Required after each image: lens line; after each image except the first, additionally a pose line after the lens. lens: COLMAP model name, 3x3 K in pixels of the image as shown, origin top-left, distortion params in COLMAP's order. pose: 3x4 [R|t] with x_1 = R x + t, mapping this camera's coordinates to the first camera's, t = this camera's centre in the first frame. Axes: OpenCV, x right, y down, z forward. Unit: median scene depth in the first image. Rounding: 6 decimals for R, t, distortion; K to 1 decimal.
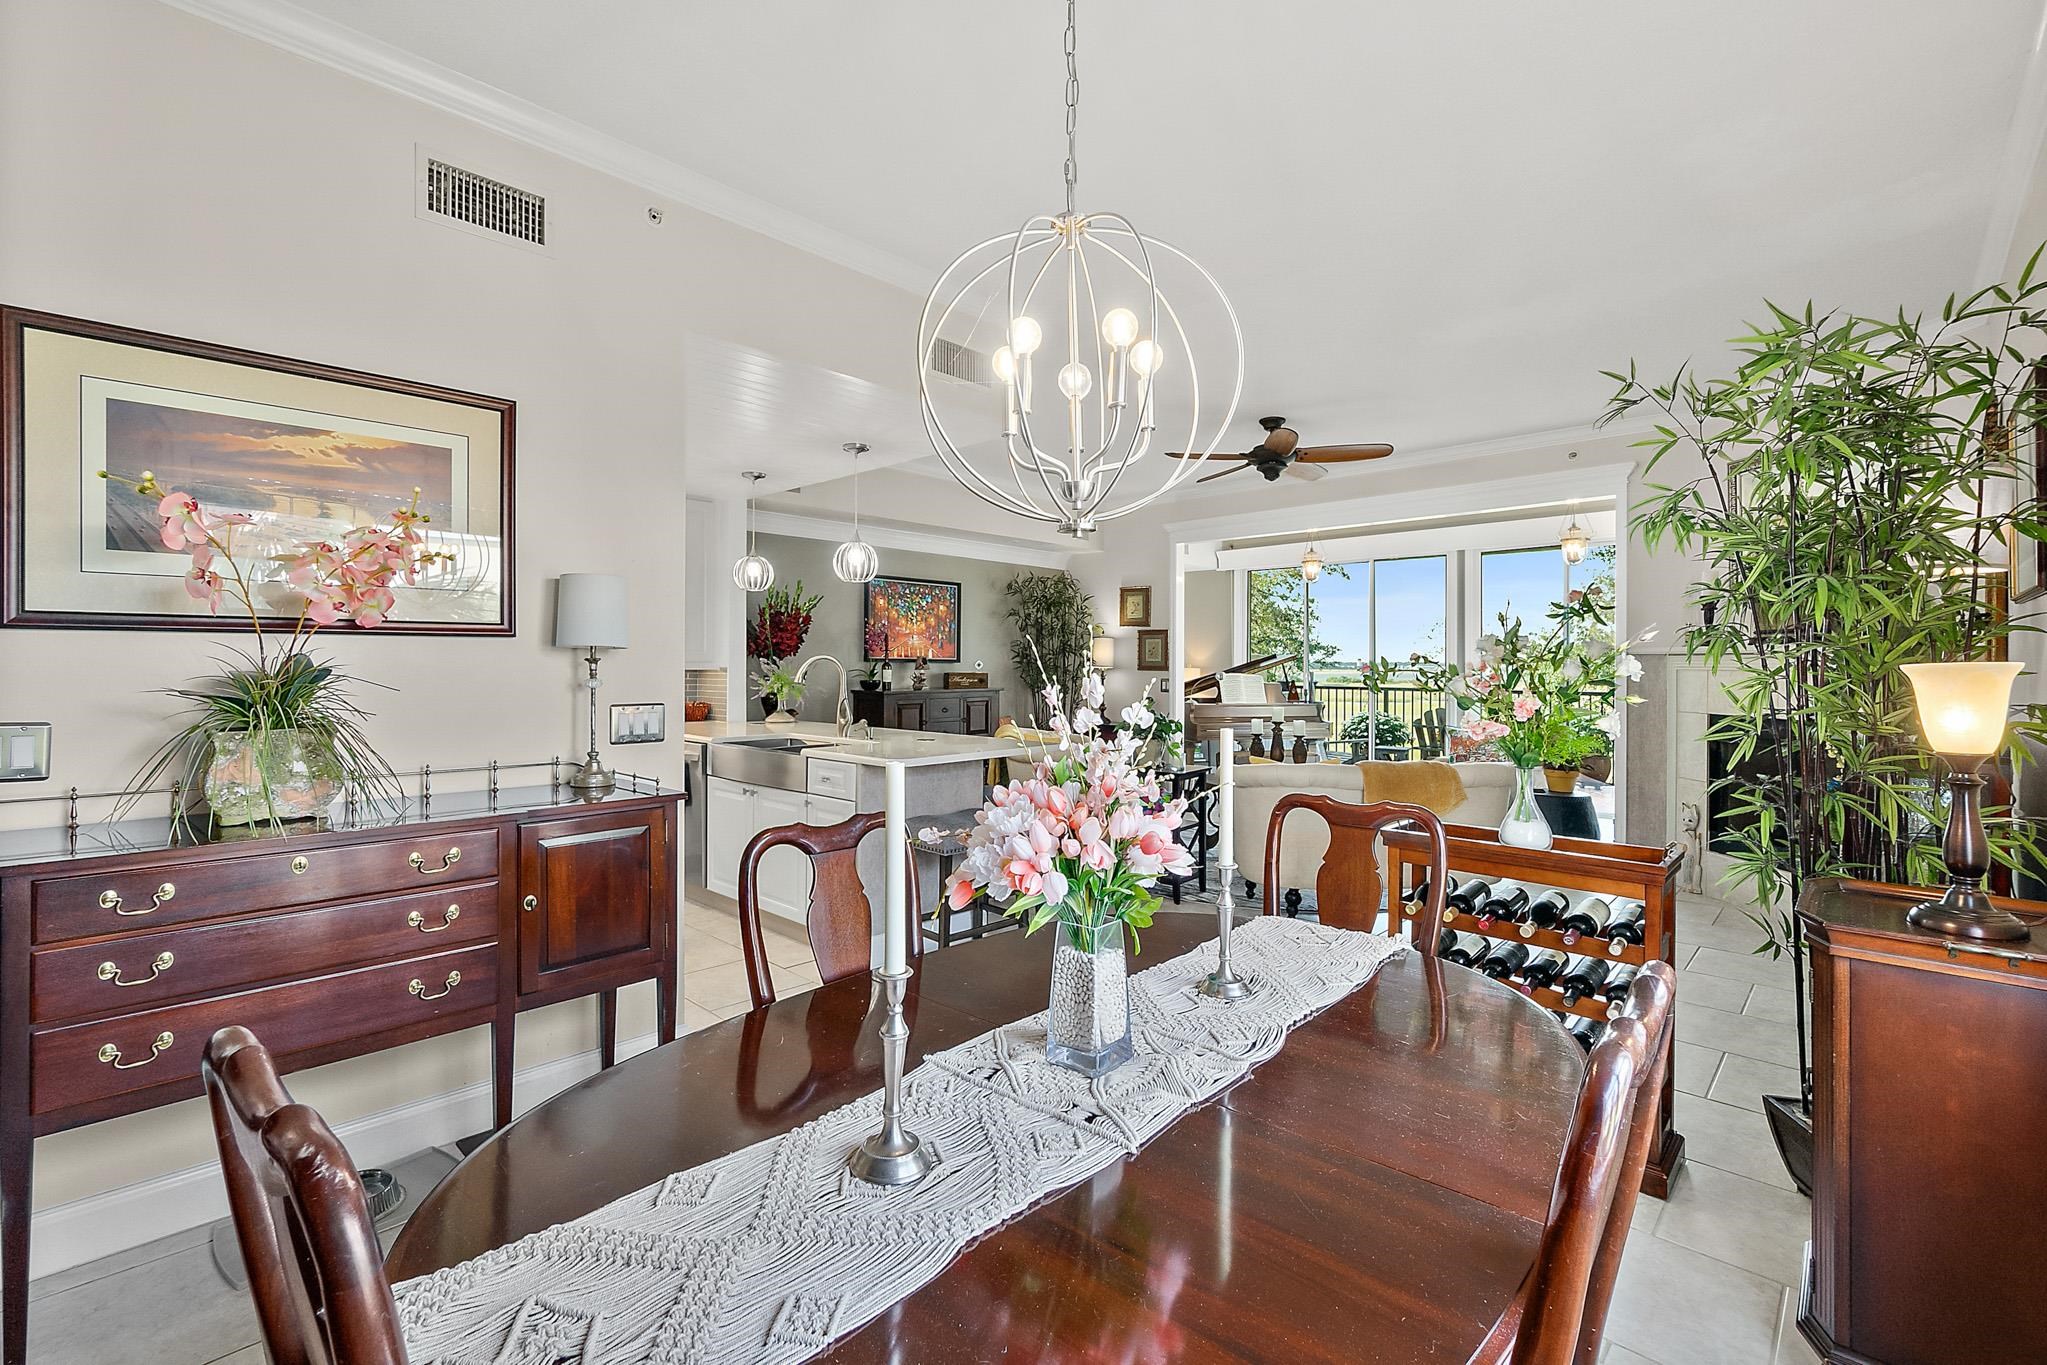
lens RADIAL K [[885.6, 0, 1020.1], [0, 885.6, 672.2], [0, 0, 1]] dist [-0.001978, 0.000227]
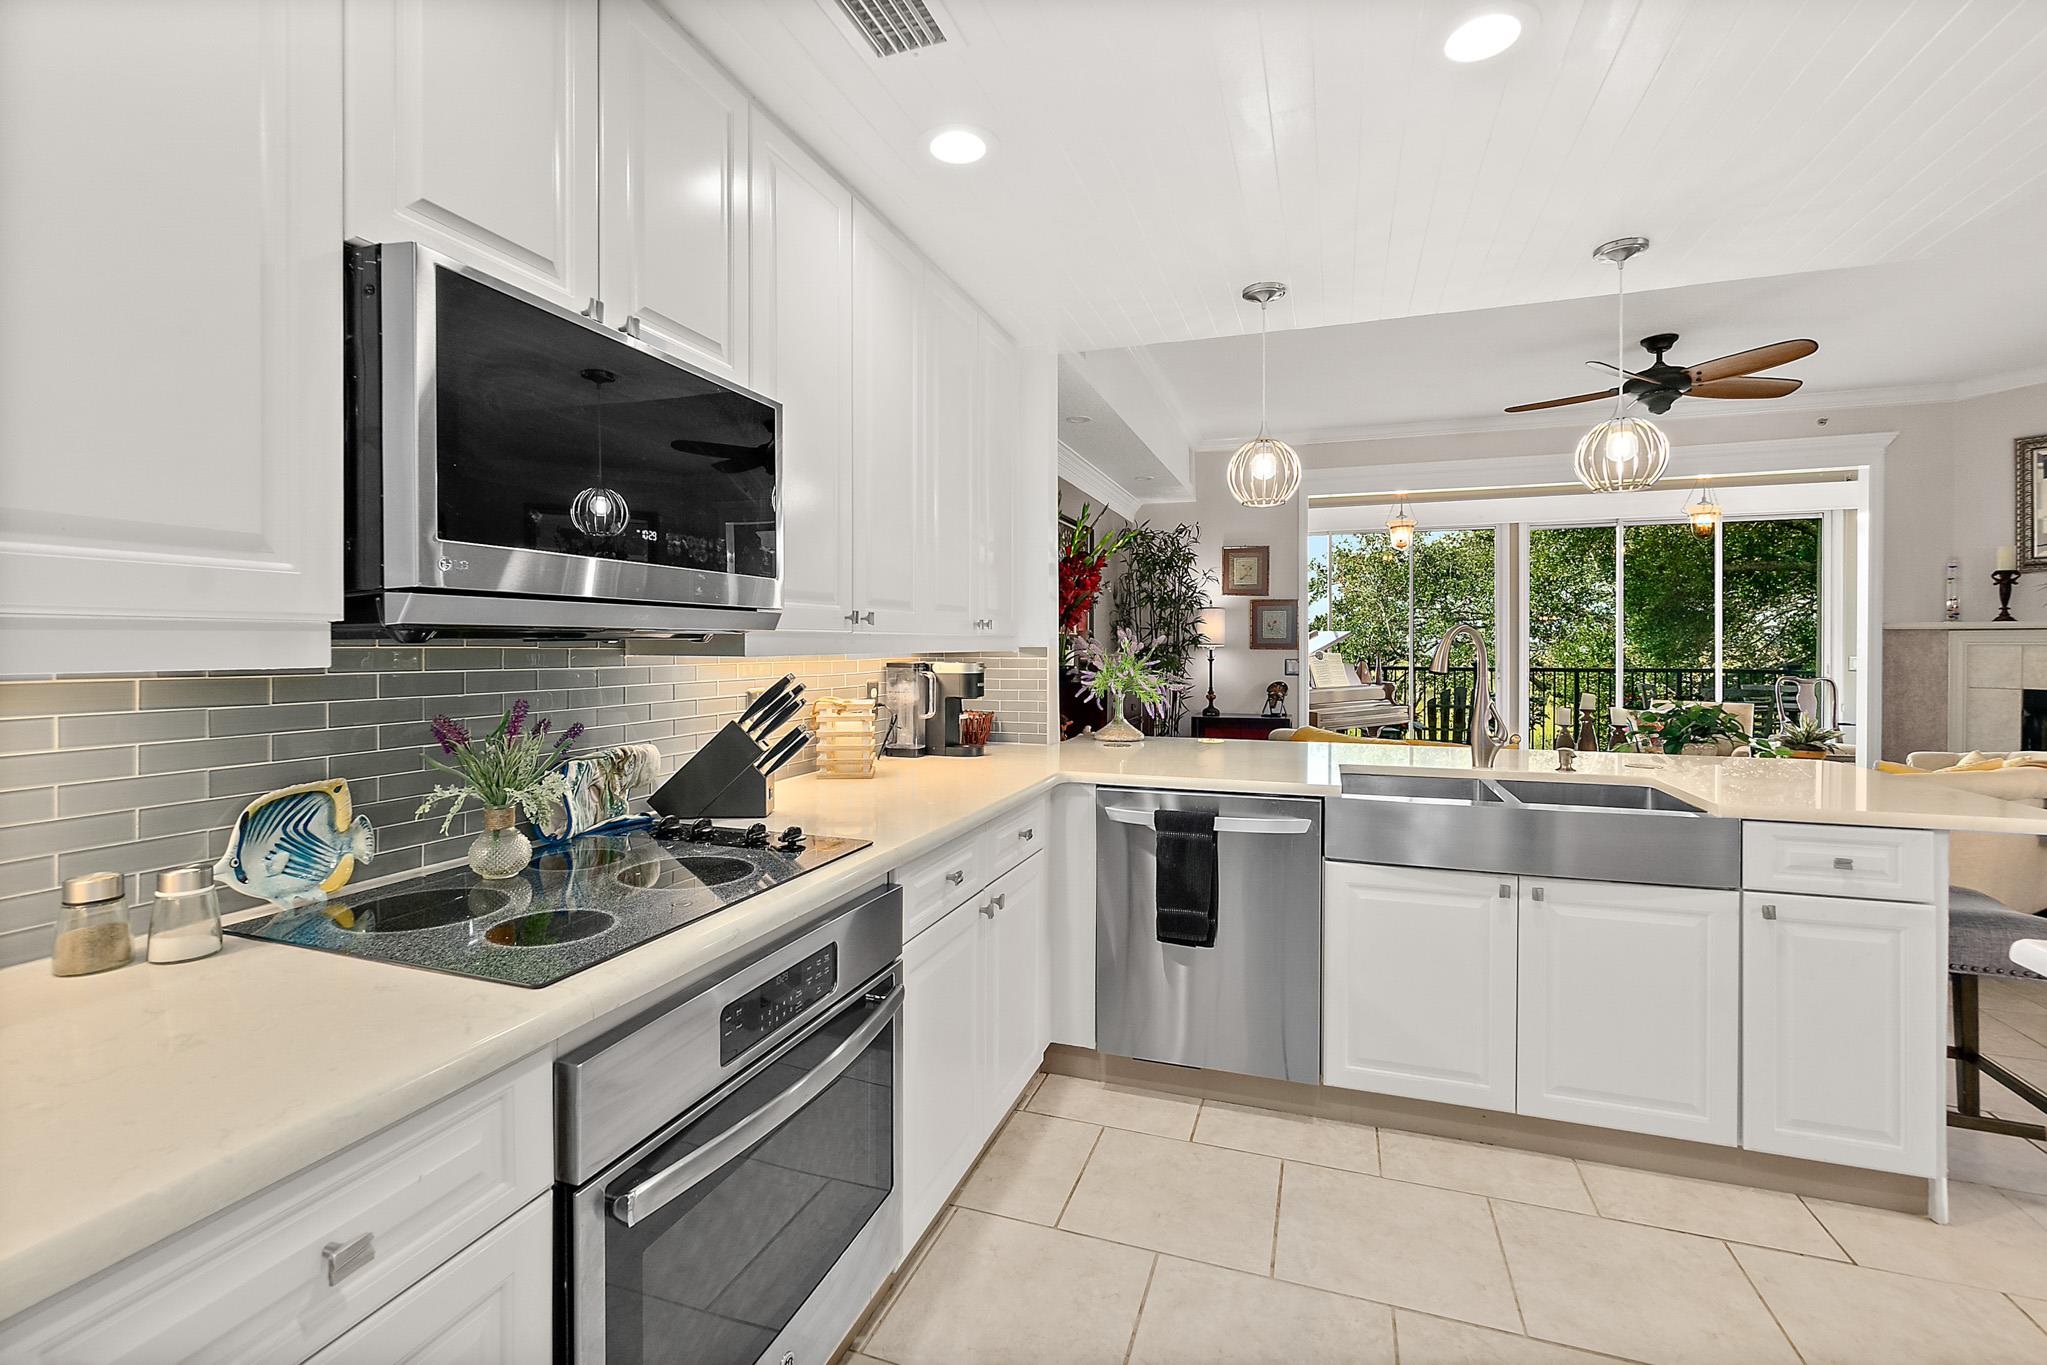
lens RADIAL K [[885.6, 0, 1019.8], [0, 885.6, 649.6], [0, 0, 1]] dist [-0.001978, 0.000227]
pose [[0.906412, -0.003675, 0.422380, -0.462372], [0.005077, 0.999985, -0.002193, -0.000867], [-0.422365, 0.004132, 0.906416, 0.400189]]
